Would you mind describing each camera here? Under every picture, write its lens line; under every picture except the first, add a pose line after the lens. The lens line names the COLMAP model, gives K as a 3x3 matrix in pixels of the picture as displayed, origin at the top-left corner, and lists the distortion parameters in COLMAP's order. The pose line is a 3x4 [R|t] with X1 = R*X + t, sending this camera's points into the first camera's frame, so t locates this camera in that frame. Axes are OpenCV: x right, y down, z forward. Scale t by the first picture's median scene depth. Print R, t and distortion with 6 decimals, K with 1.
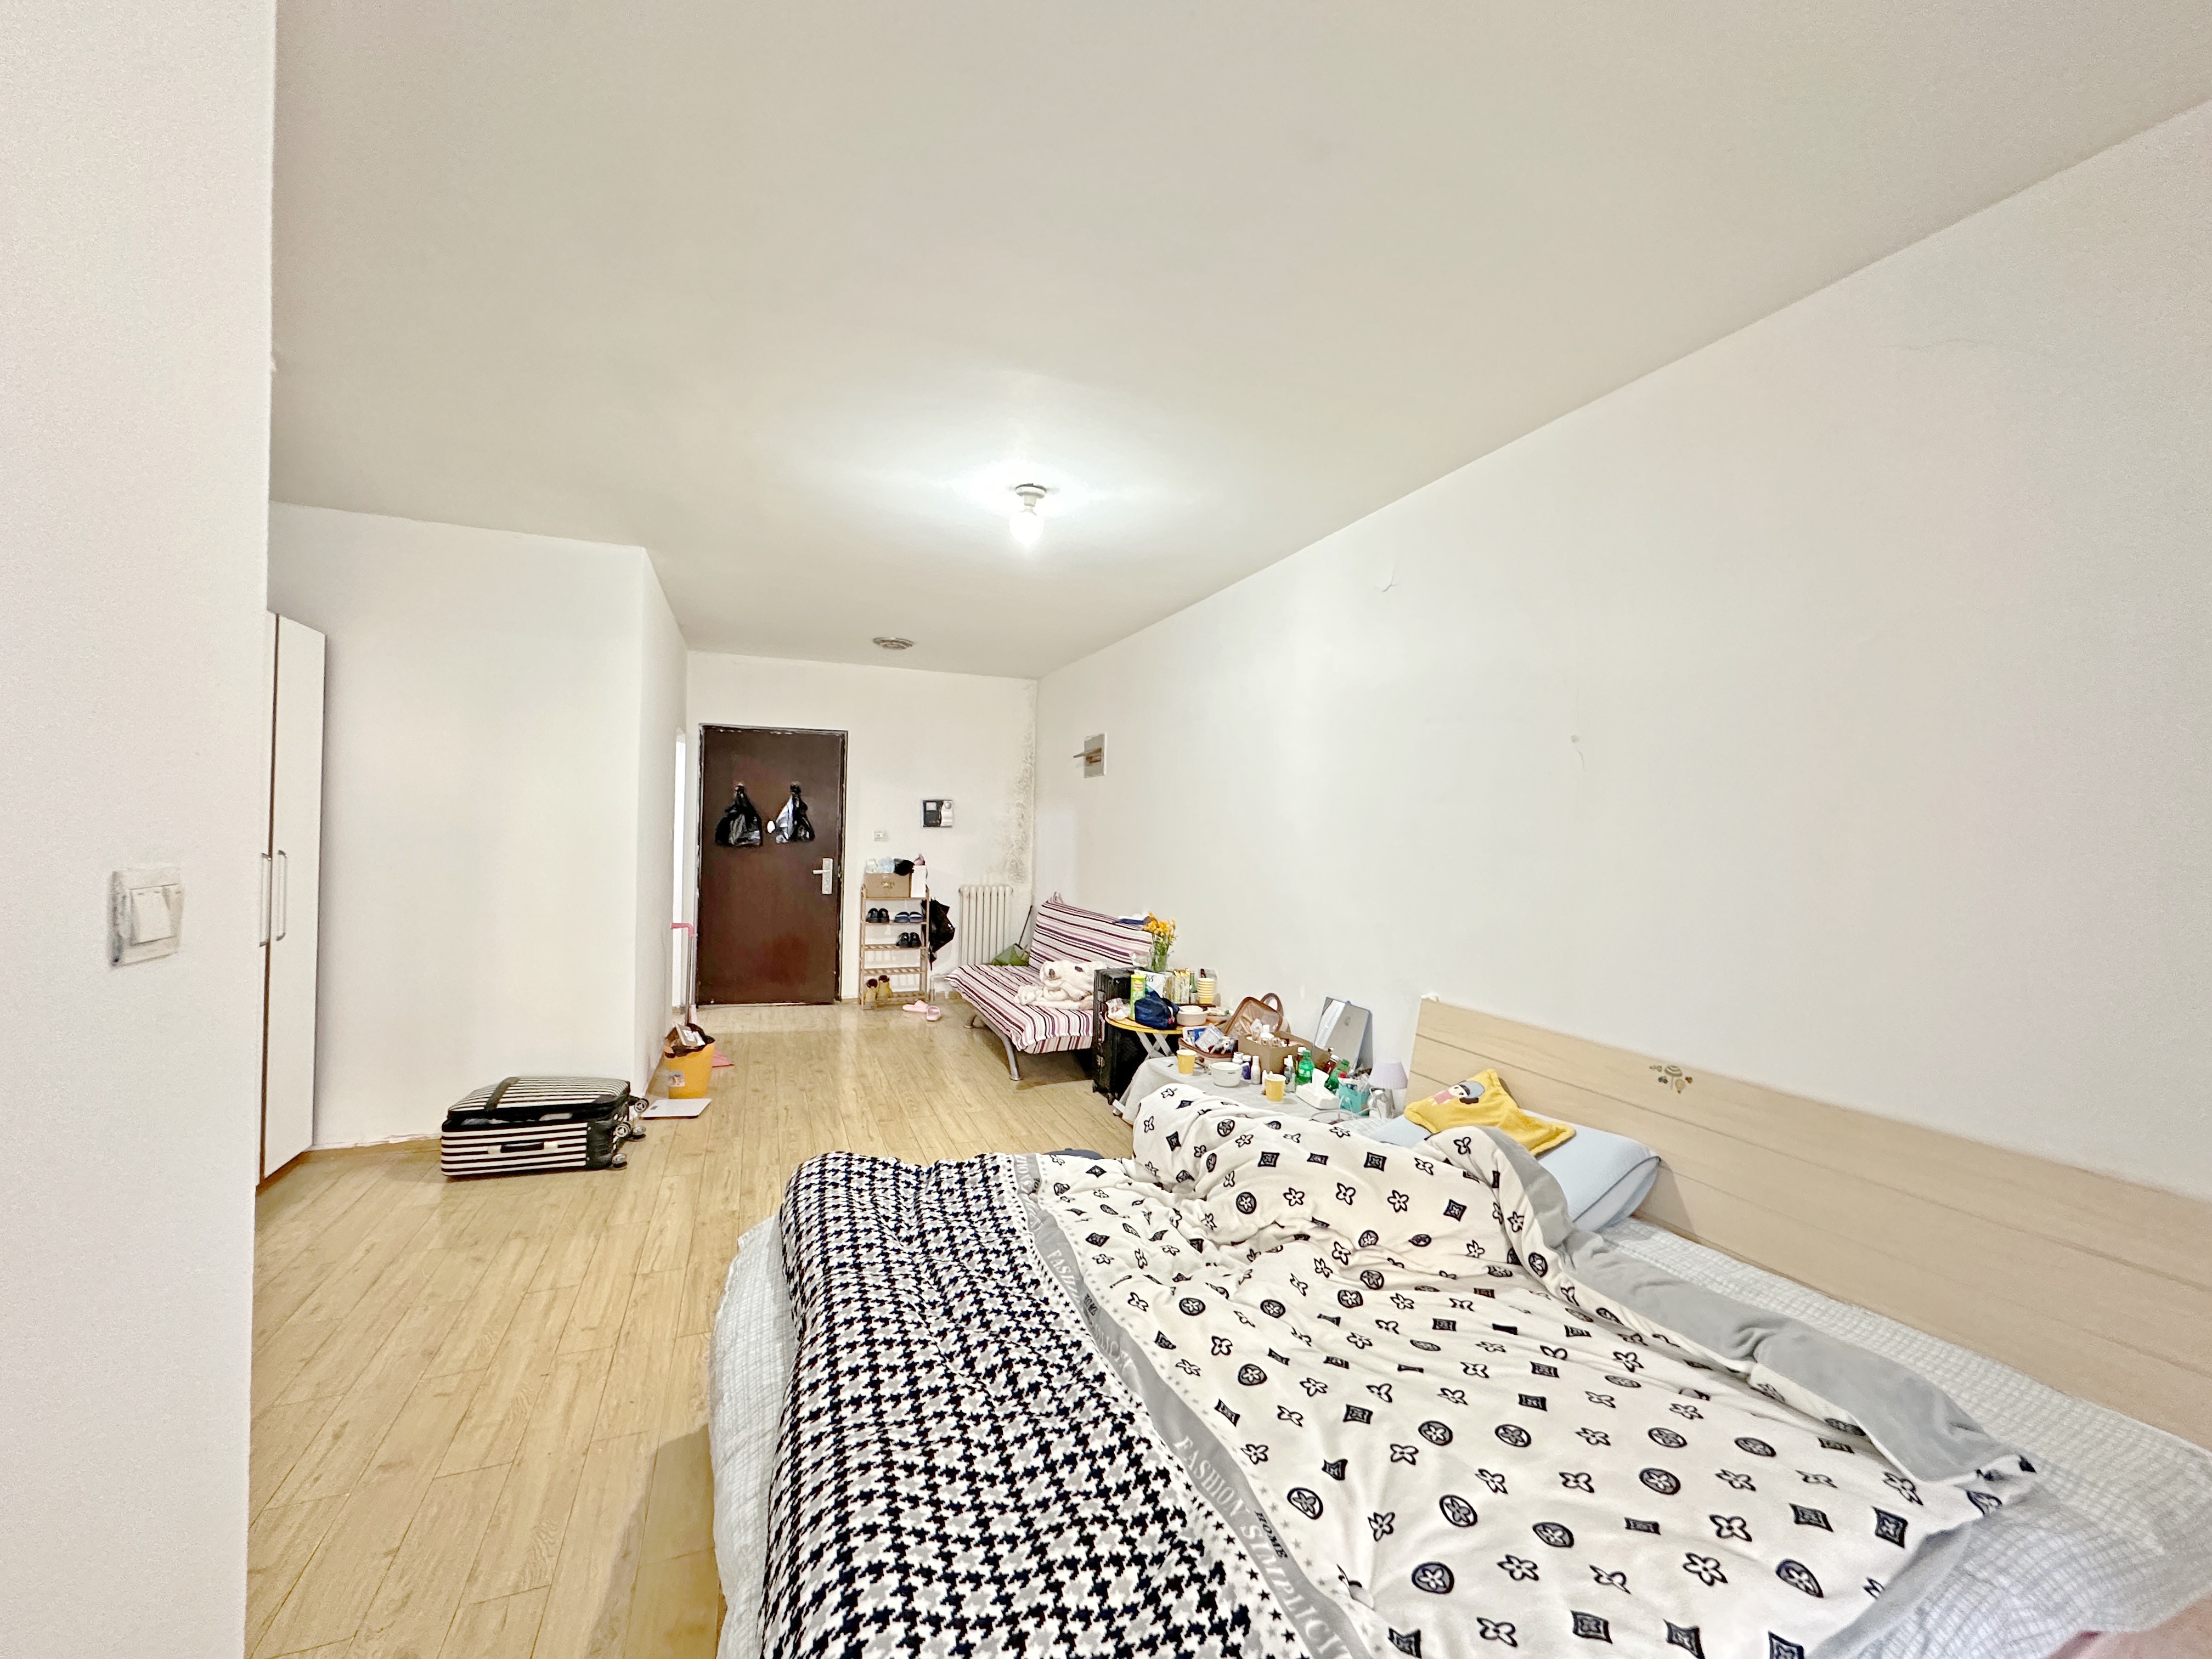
lens RADIAL K [[883.1, 0, 1122.8], [0, 883.1, 825.5], [0, 0, 1]] dist [0.000273, -0.000020]
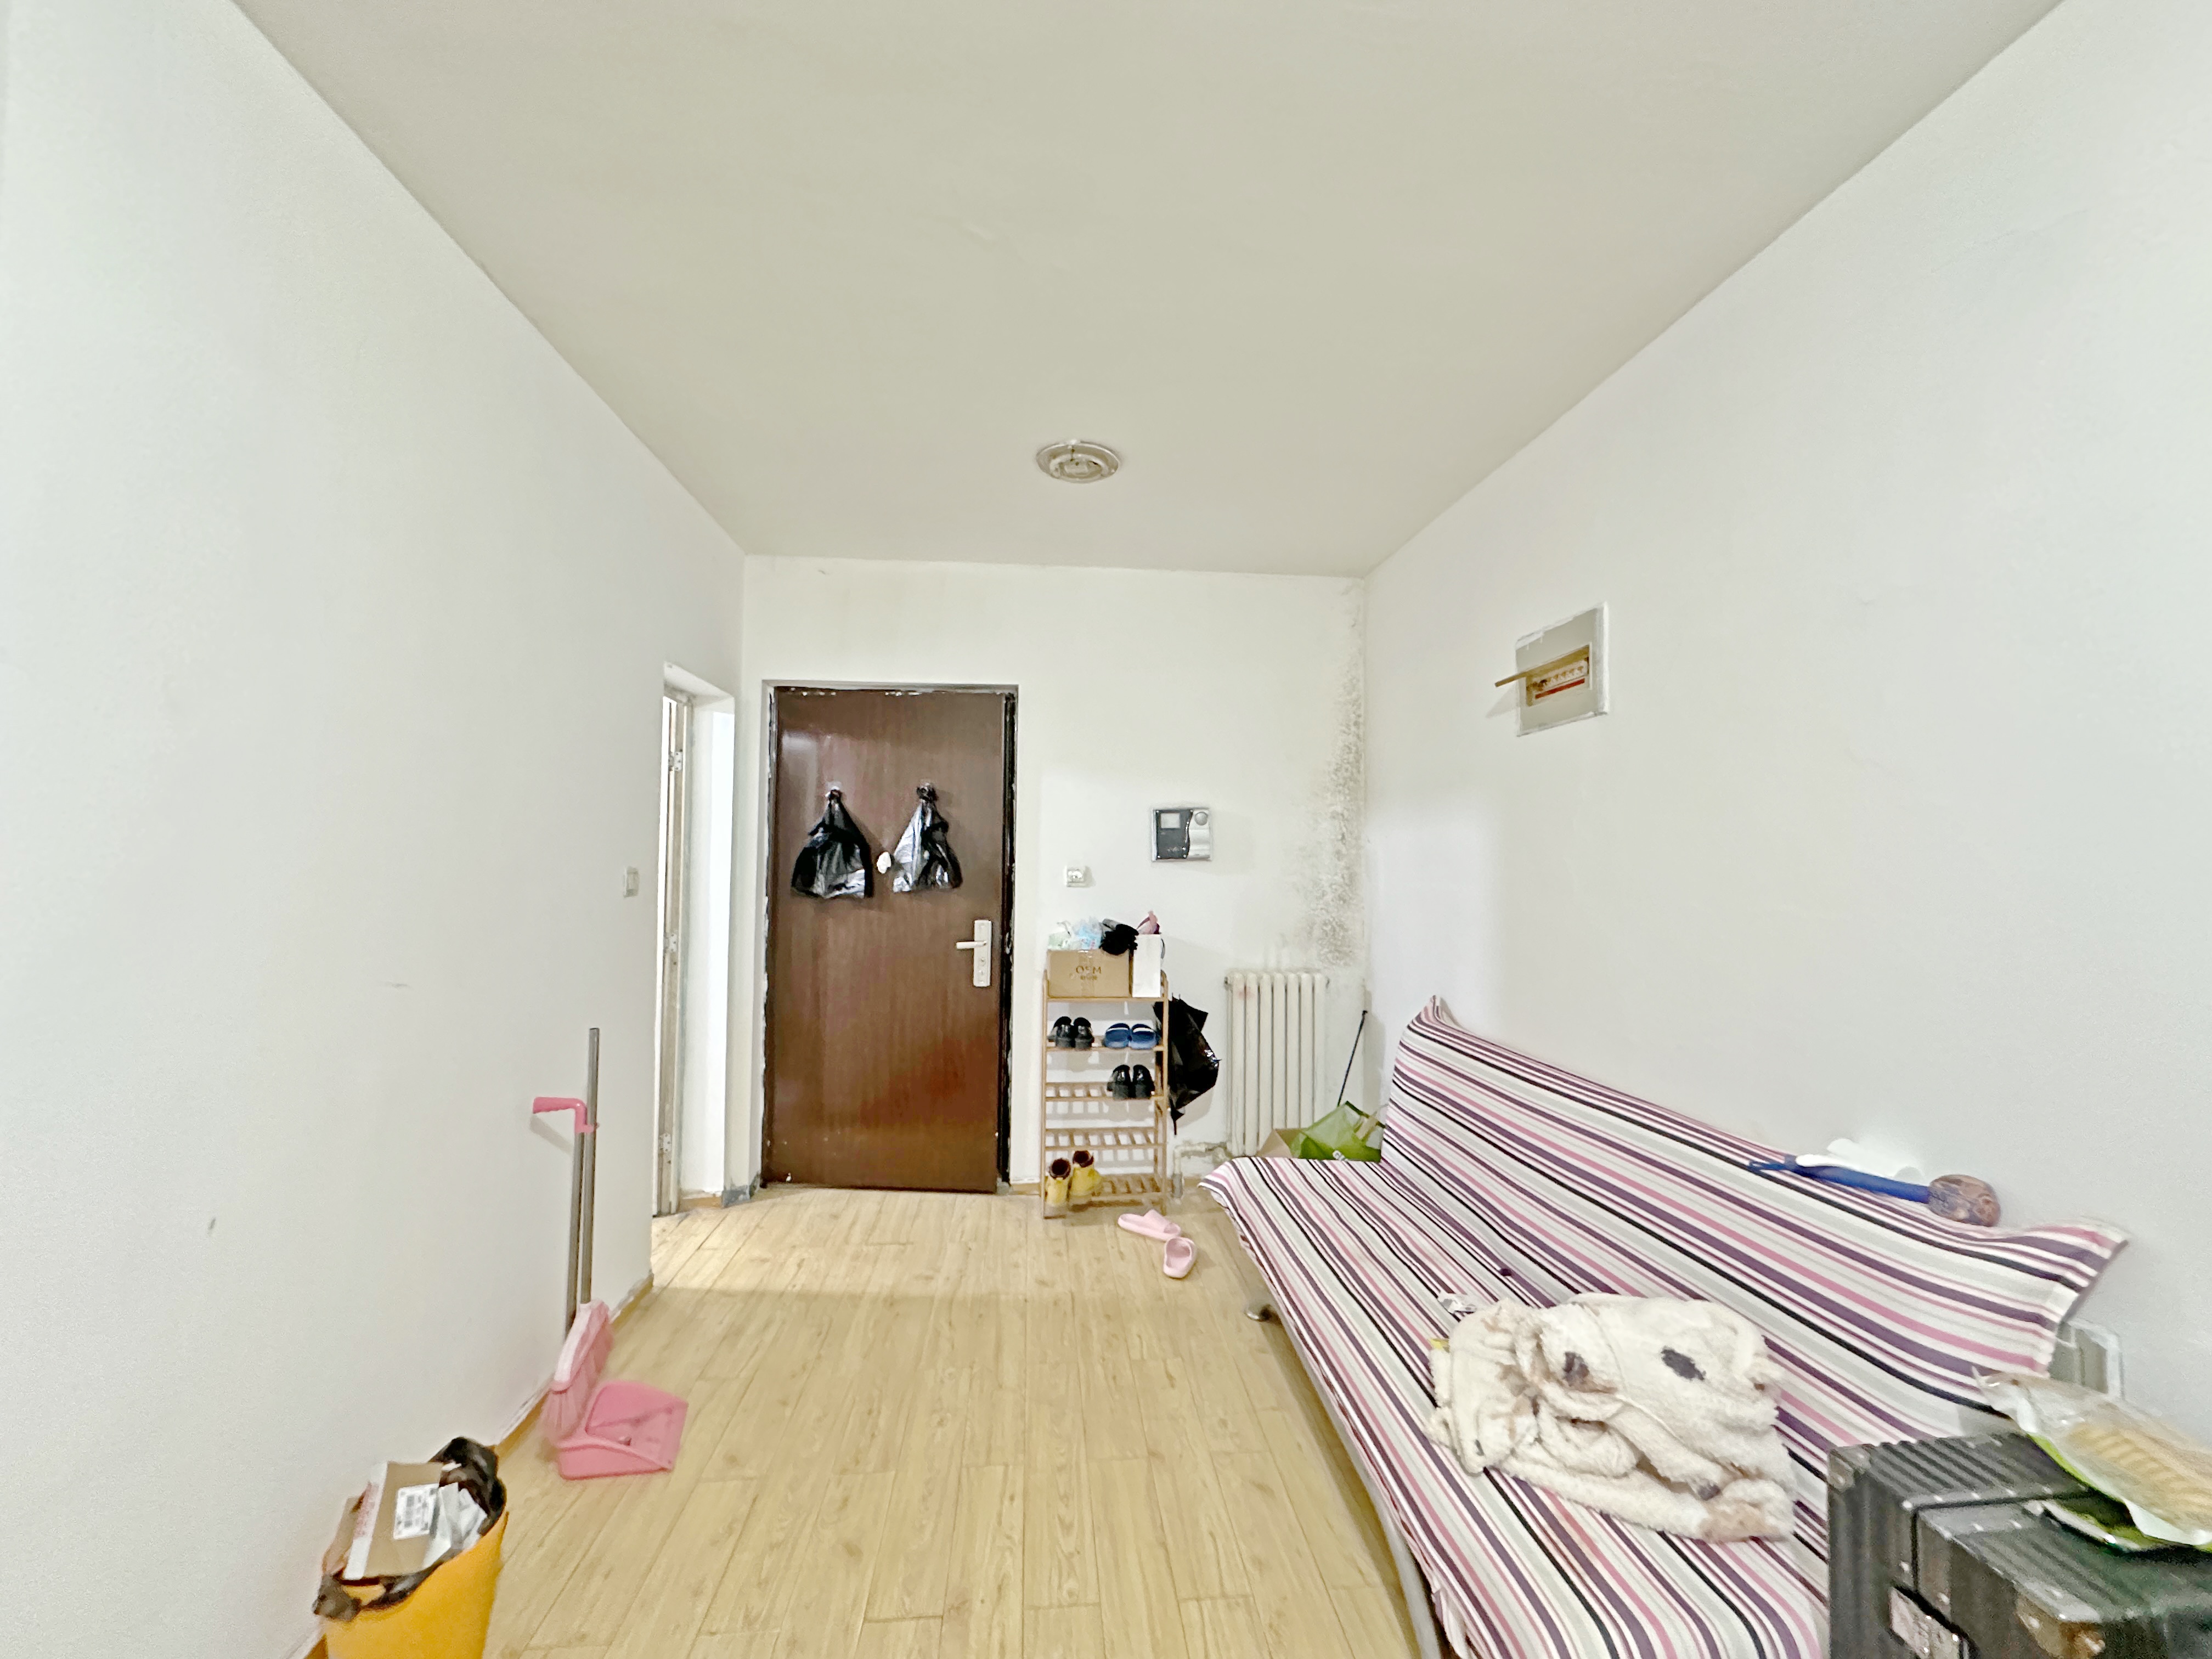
lens RADIAL K [[883.1, 0, 1114.8], [0, 883.1, 827.7], [0, 0, 1]] dist [0.000273, -0.000020]
pose [[0.956684, -0.024643, -0.290082, -0.099529], [0.013215, 0.999060, -0.041287, 0.004208], [0.290827, 0.035665, 0.956111, 0.505484]]
